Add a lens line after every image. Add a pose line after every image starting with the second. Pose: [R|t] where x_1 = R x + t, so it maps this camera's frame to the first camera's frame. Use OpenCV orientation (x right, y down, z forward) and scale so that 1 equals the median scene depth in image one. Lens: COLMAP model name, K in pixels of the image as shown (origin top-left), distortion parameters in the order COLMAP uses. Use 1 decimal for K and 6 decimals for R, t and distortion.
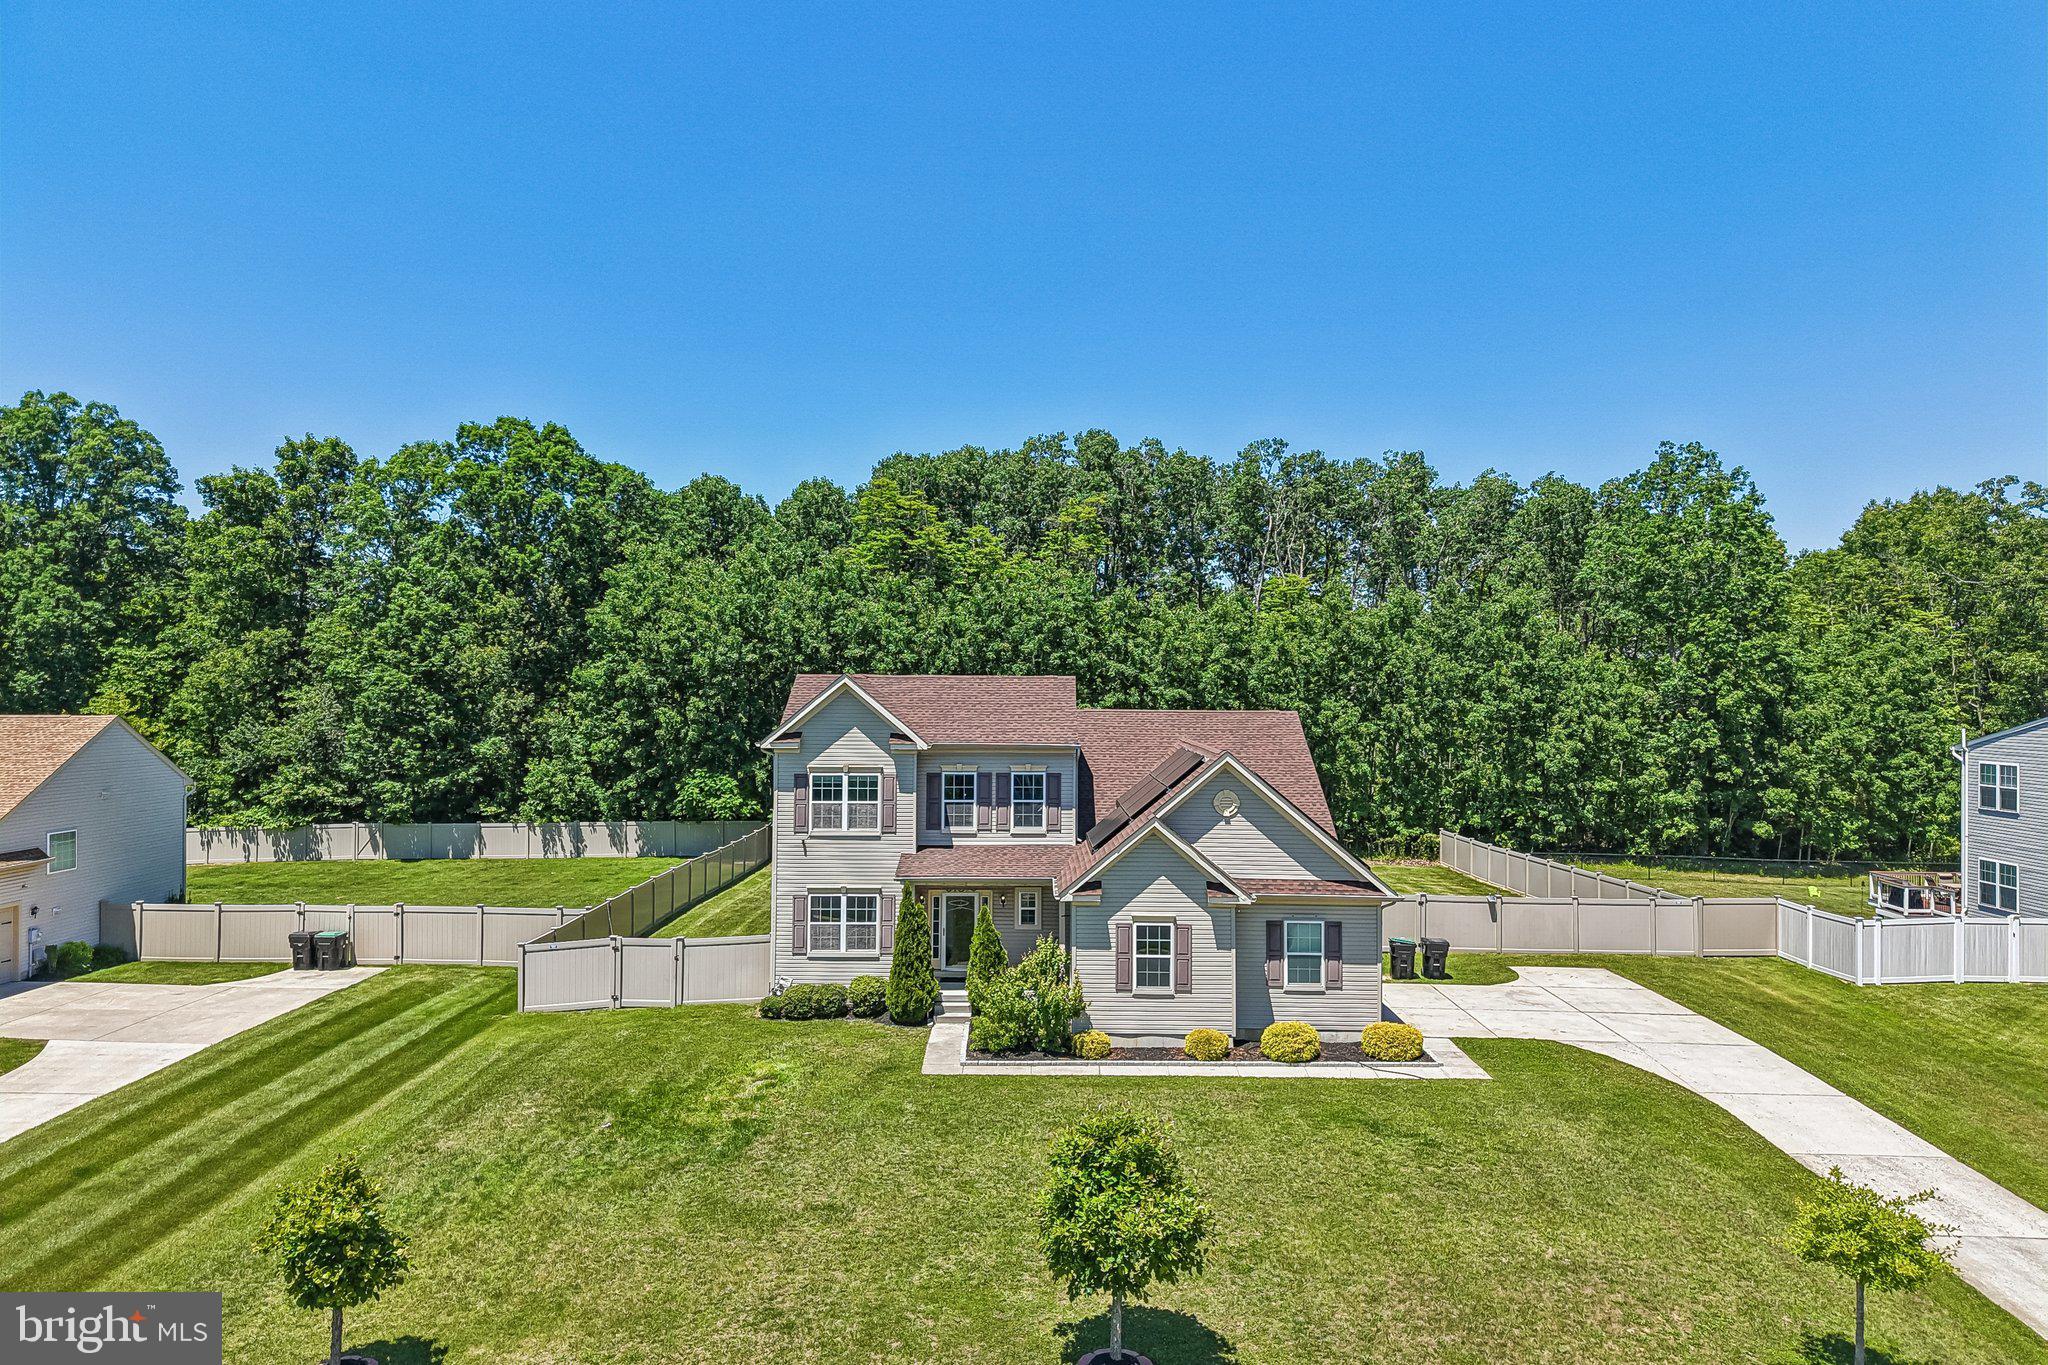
lens RADIAL K [[1369.2, 0, 1026.2], [0, 1369.2, 665.9], [0, 0, 1]] dist [0.040352, -0.048452]
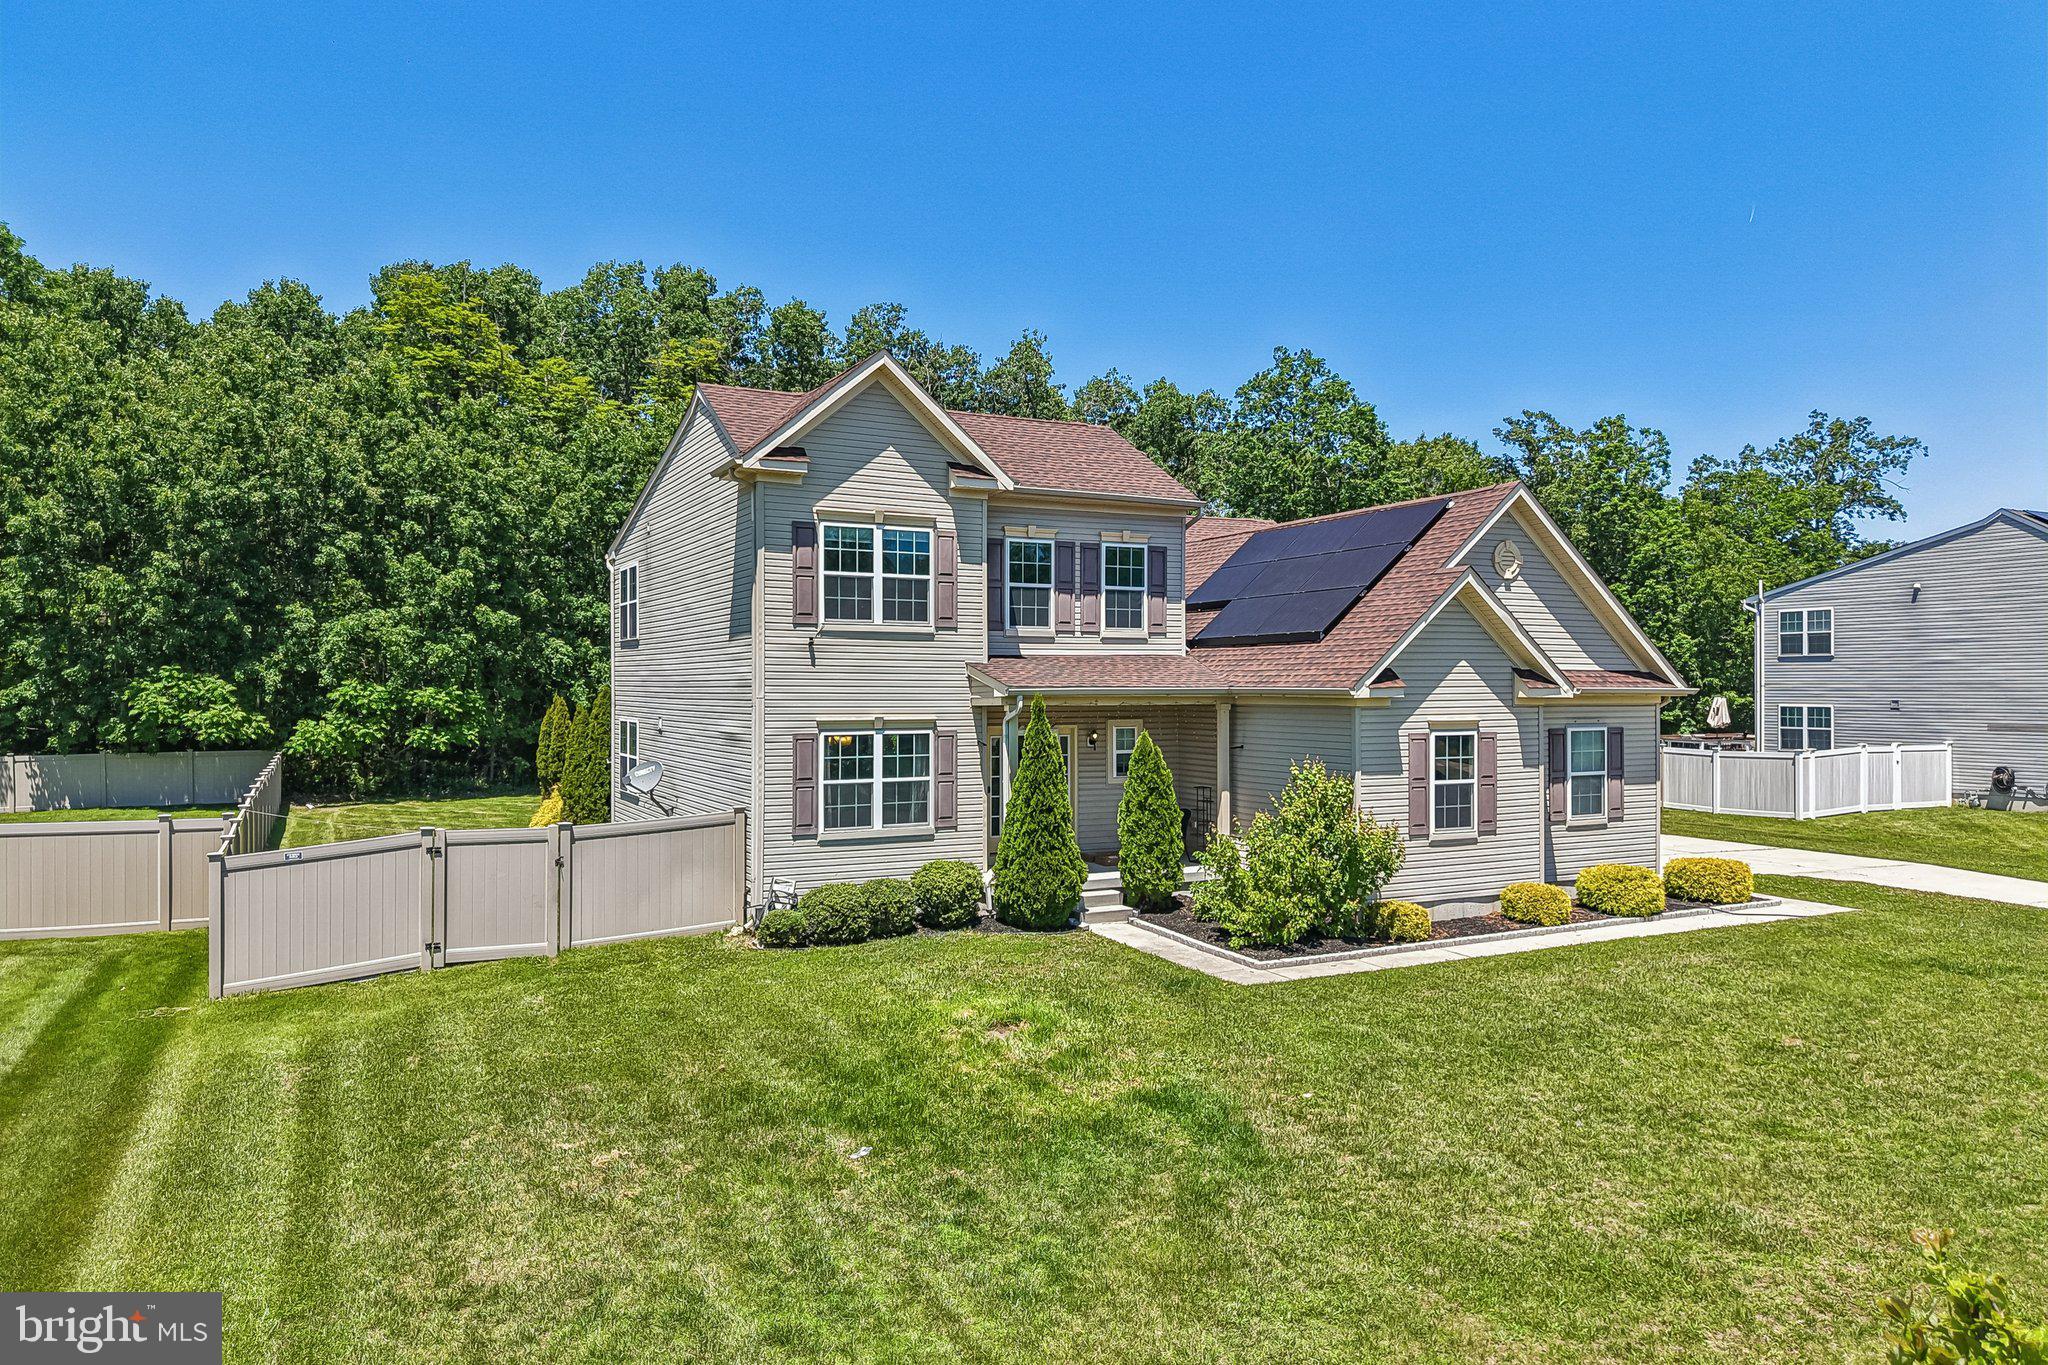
lens RADIAL K [[1369.2, 0, 1028.7], [0, 1369.2, 677.8], [0, 0, 1]] dist [0.040352, -0.048452]
pose [[0.883141, -0.002691, 0.469100, -0.344664], [-0.002988, 0.999931, 0.011362, 0.134728], [-0.469098, -0.011436, 0.883072, 0.447019]]
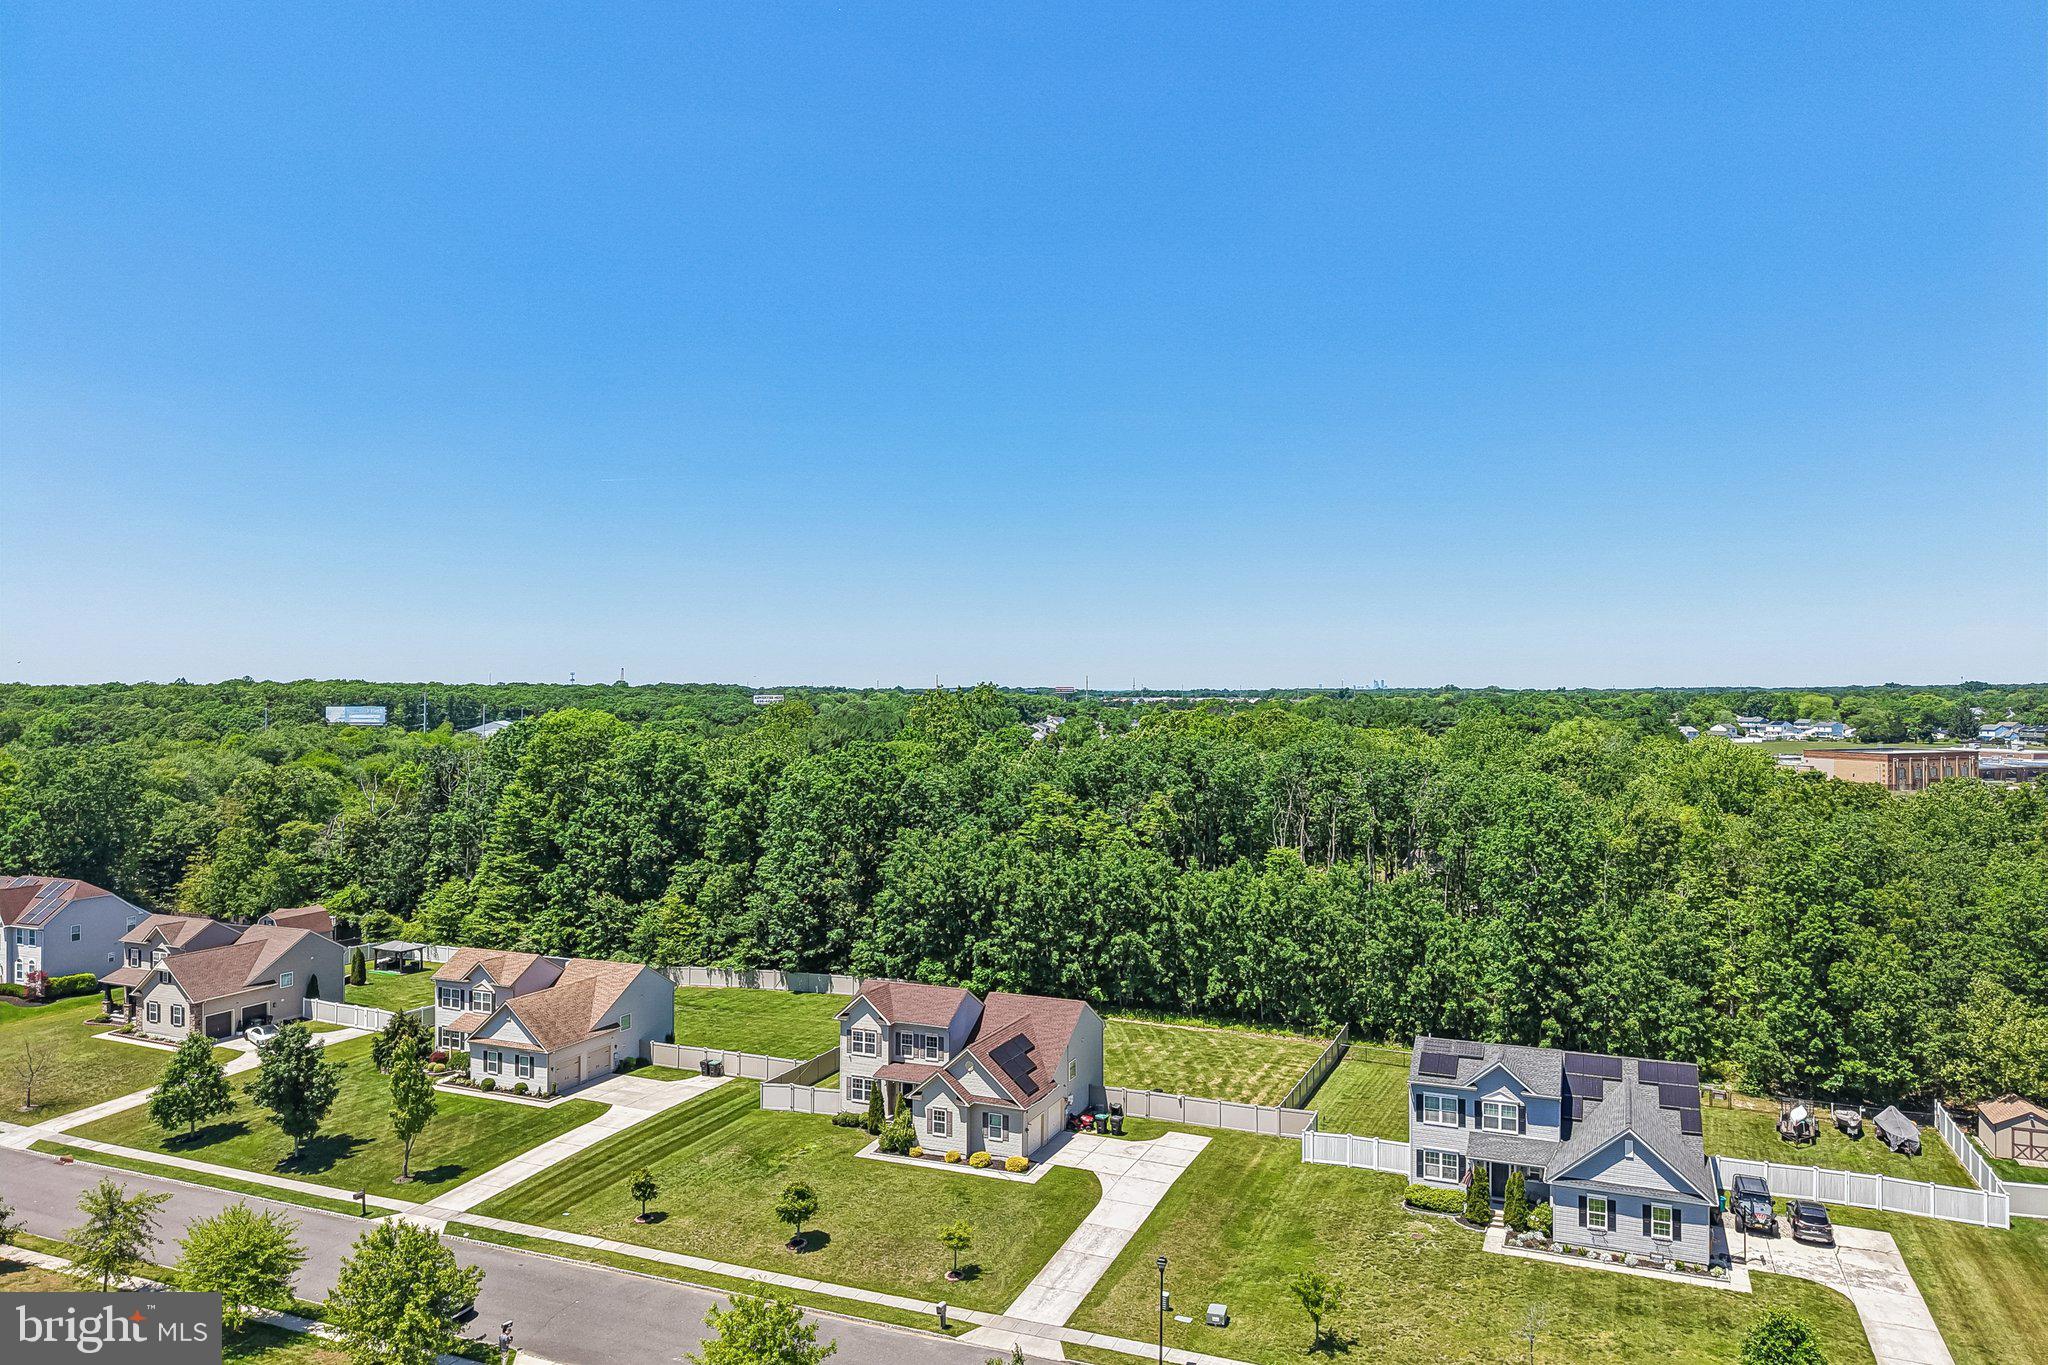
lens RADIAL K [[1369.2, 0, 1027.8], [0, 1369.2, 661.6], [0, 0, 1]] dist [0.040352, -0.048452]
pose [[0.924295, -0.011477, -0.381507, 1.131283], [0.009913, 0.999932, -0.006066, -0.589991], [0.381551, 0.001825, 0.924346, -1.257239]]
